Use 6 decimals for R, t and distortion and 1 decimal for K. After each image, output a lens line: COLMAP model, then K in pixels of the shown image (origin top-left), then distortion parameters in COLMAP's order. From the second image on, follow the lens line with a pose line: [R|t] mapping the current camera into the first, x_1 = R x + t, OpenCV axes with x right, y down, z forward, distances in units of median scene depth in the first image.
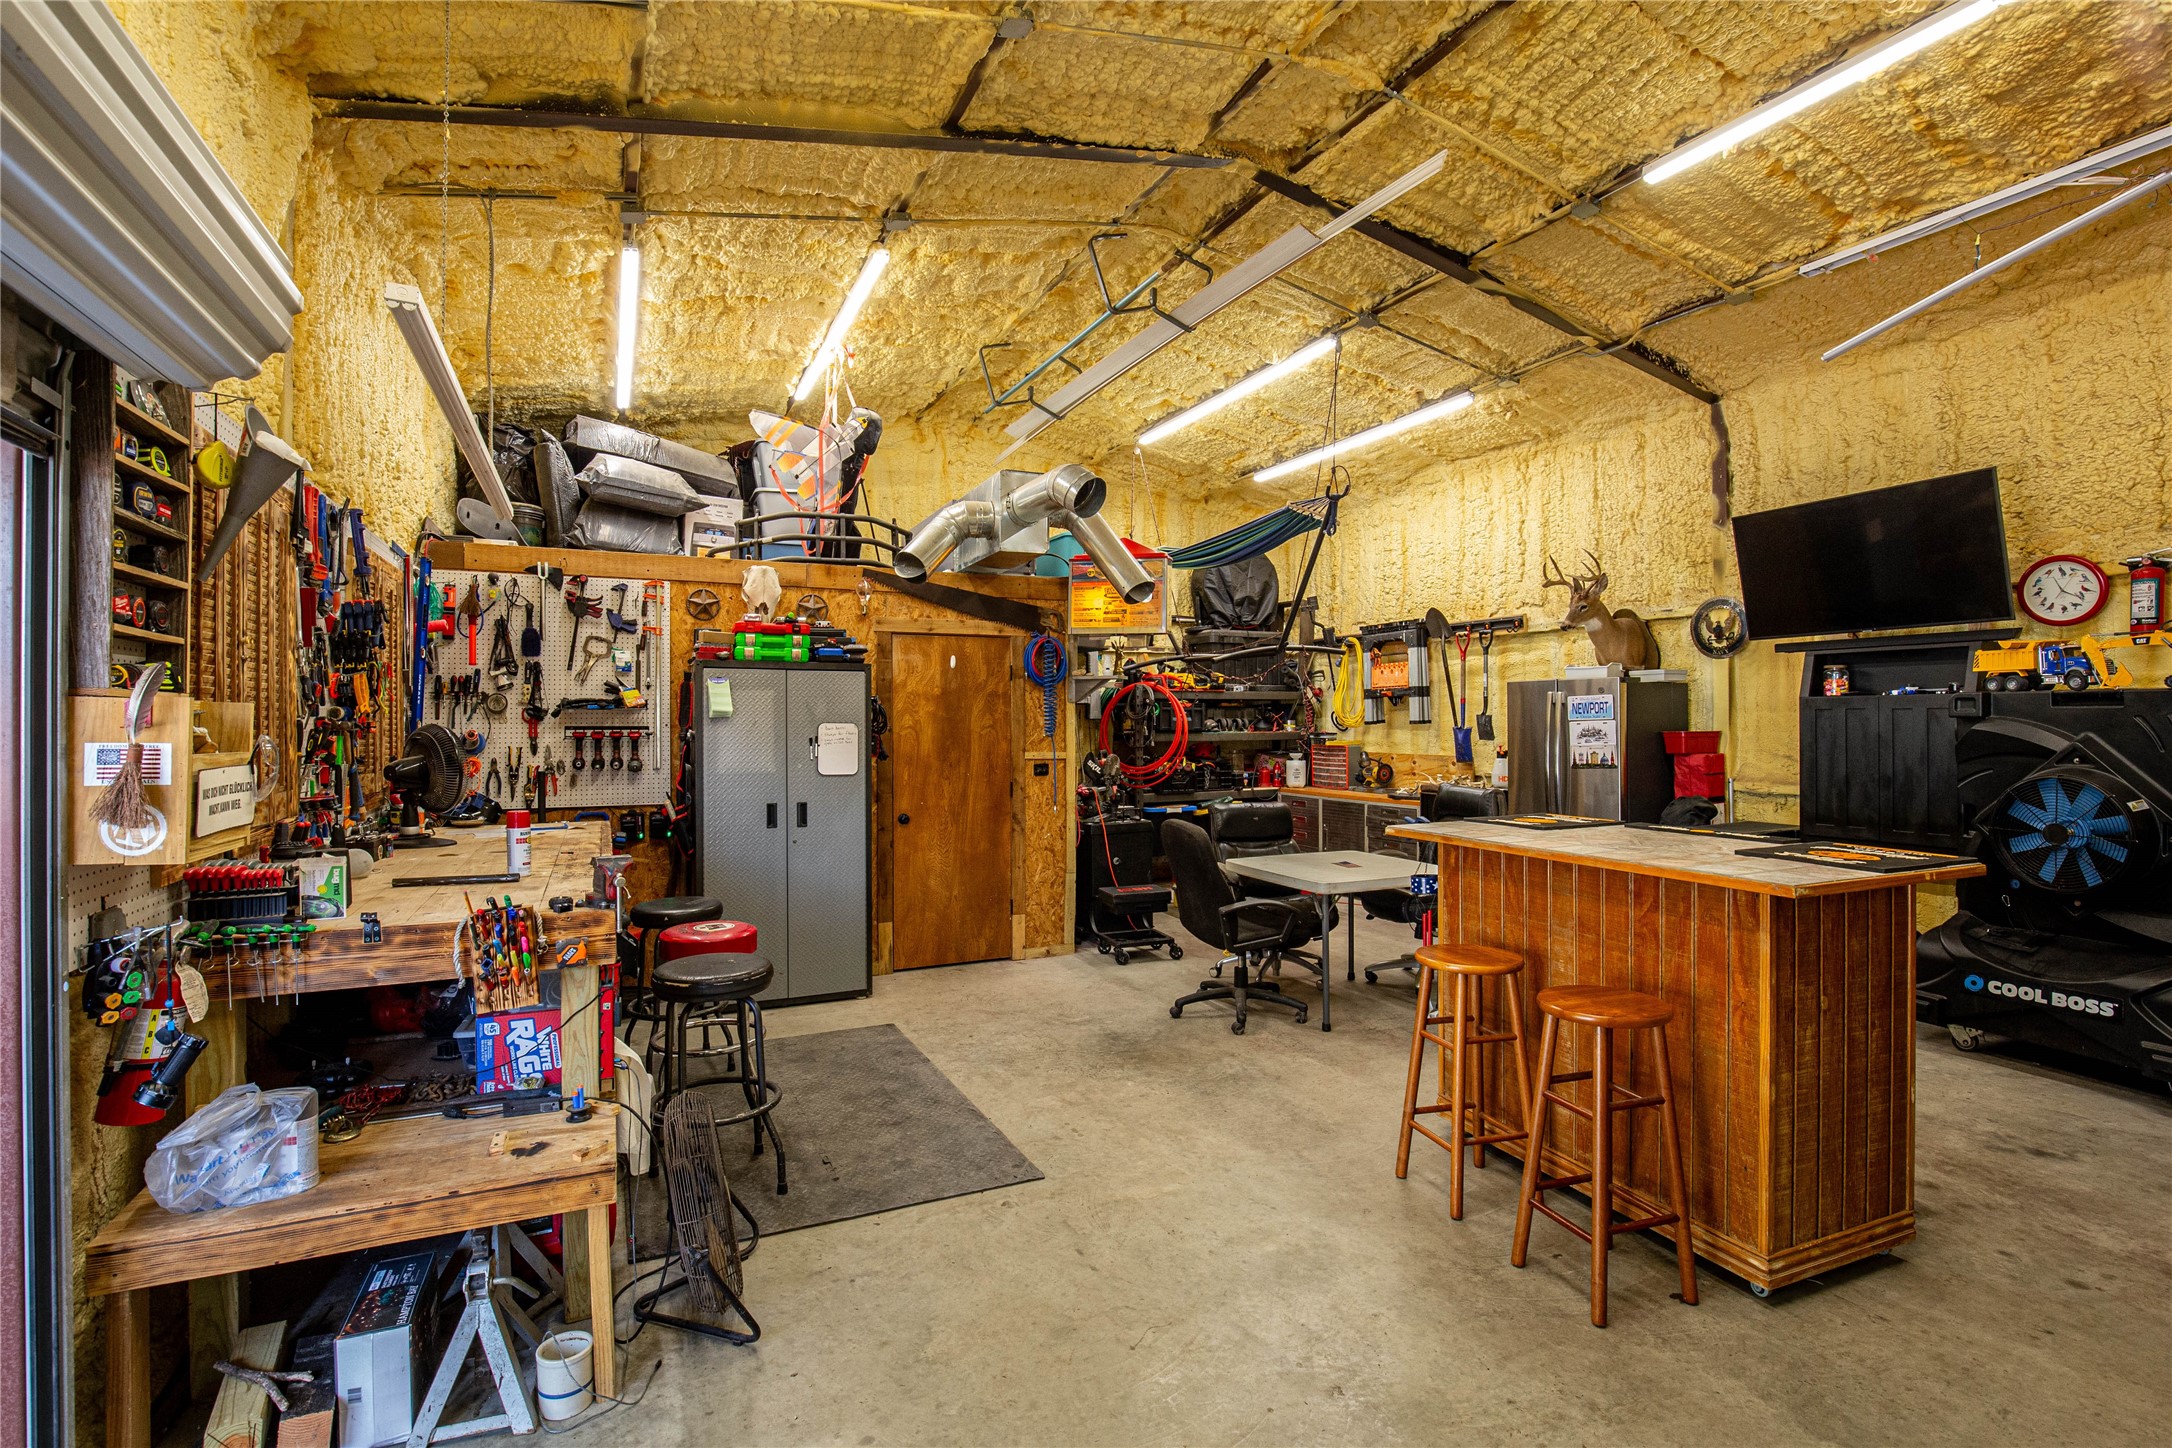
lens RADIAL K [[1001.4, 0, 1083.6], [0, 1001.4, 718.0], [0, 0, 1]] dist [-0.029593, 0.003340]
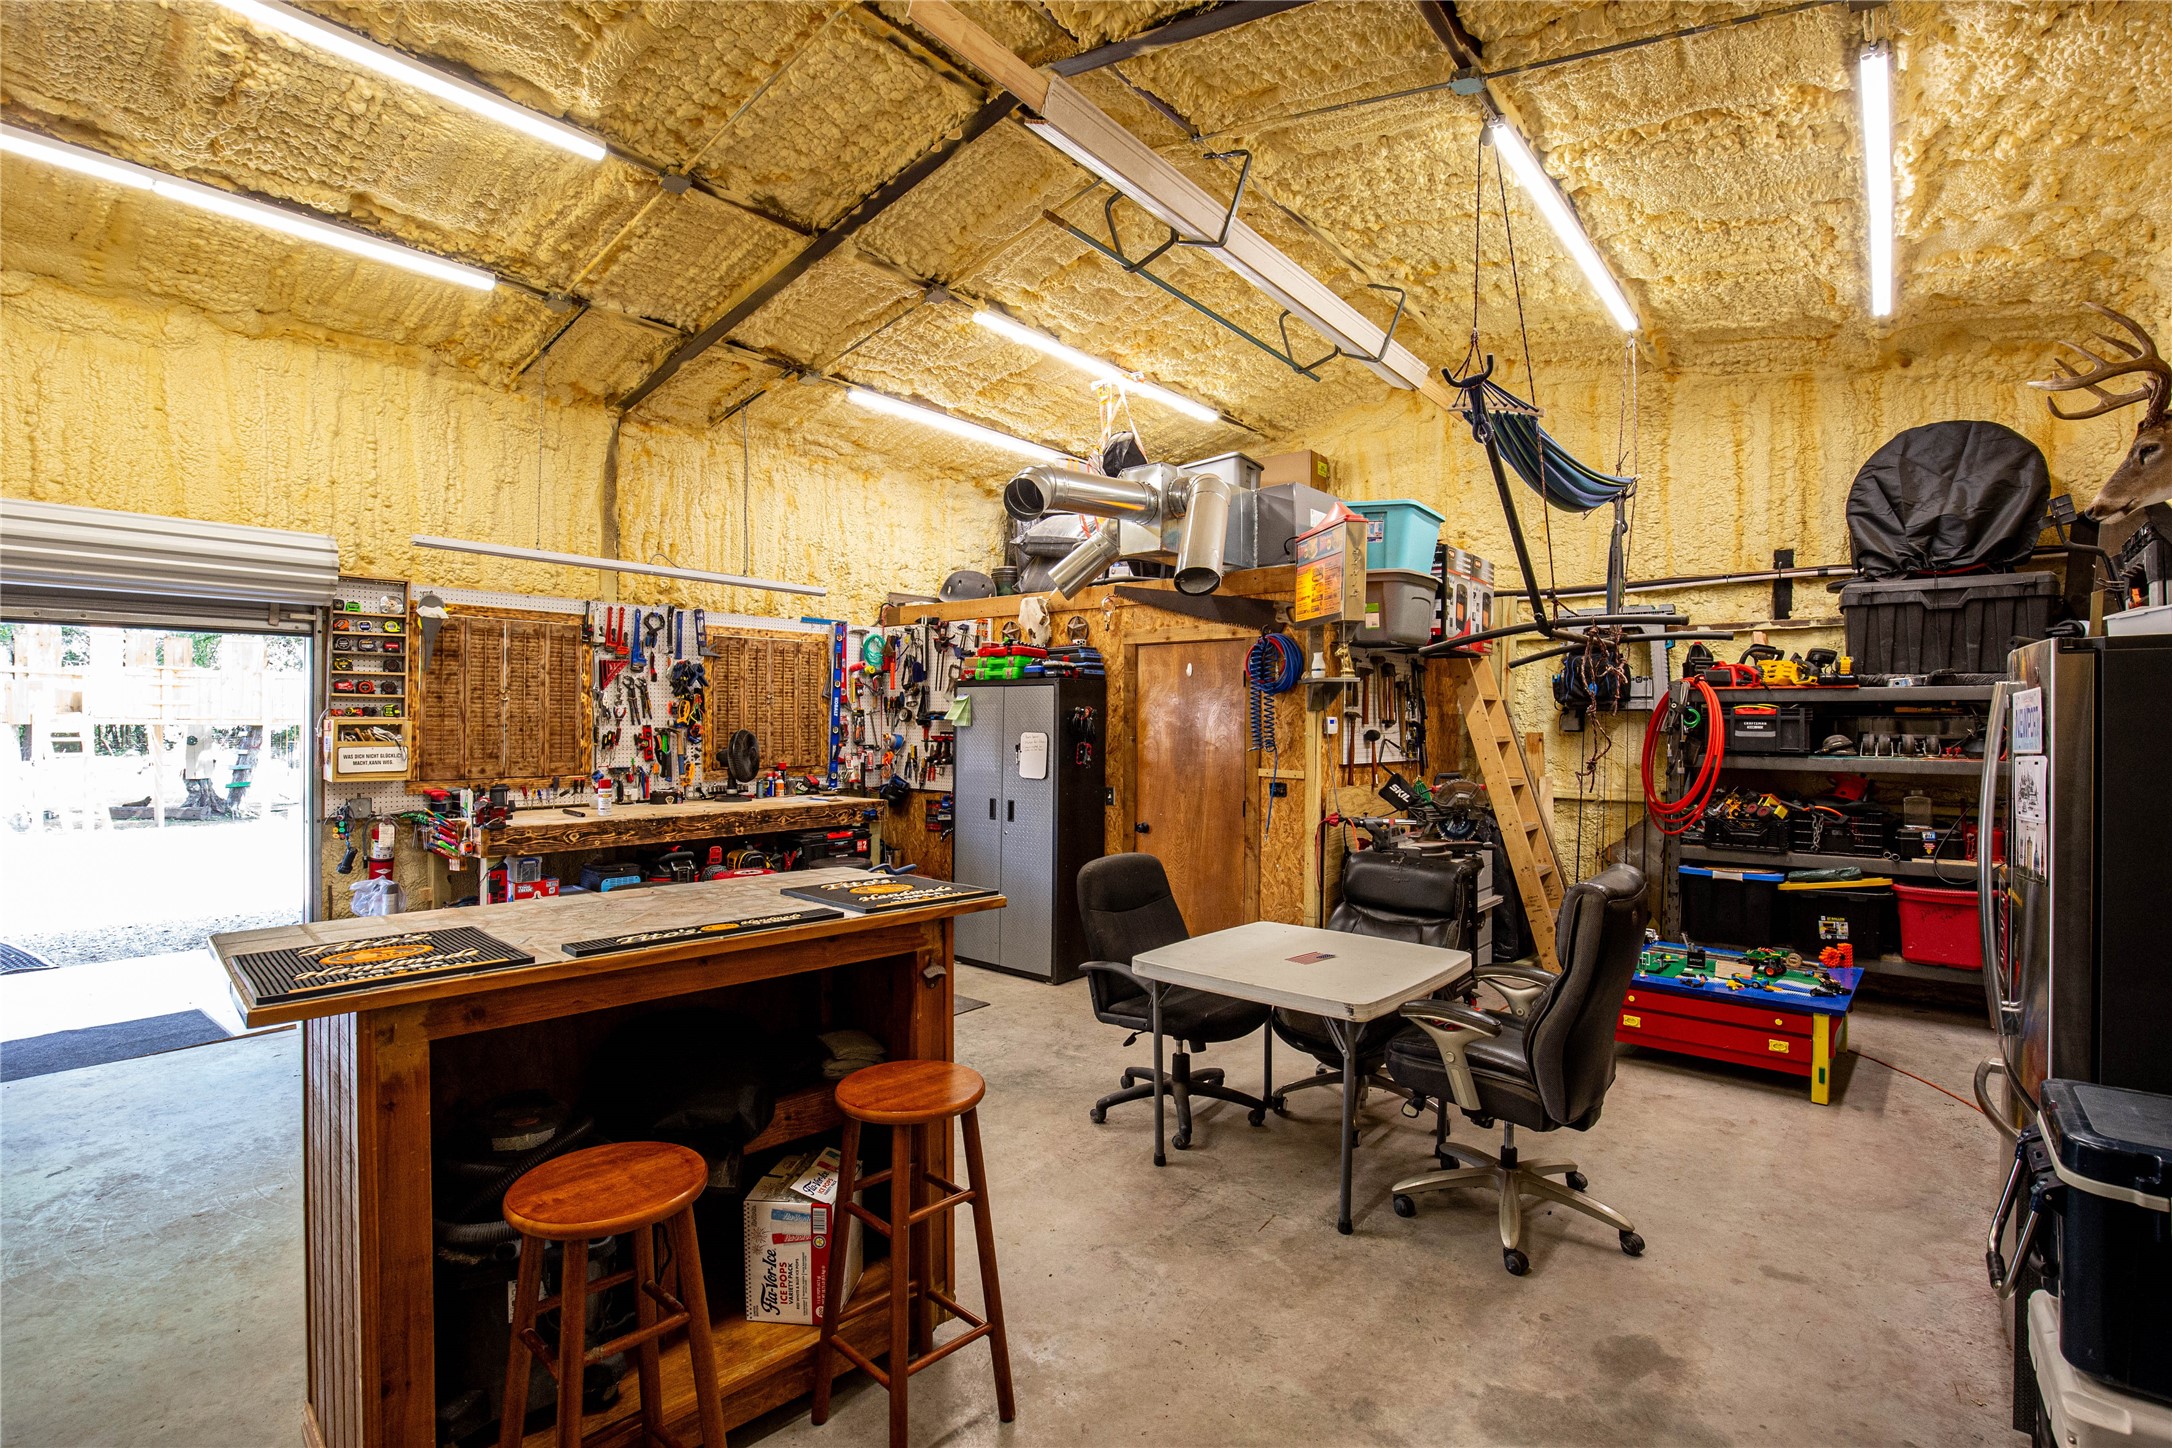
lens RADIAL K [[1001.4, 0, 1080.4], [0, 1001.4, 721.1], [0, 0, 1]] dist [-0.029593, 0.003340]
pose [[0.418405, 0.006913, -0.908234, 0.714767], [-0.002961, 0.999976, 0.006247, -0.013333], [0.908256, 0.000076, 0.418416, 0.518994]]
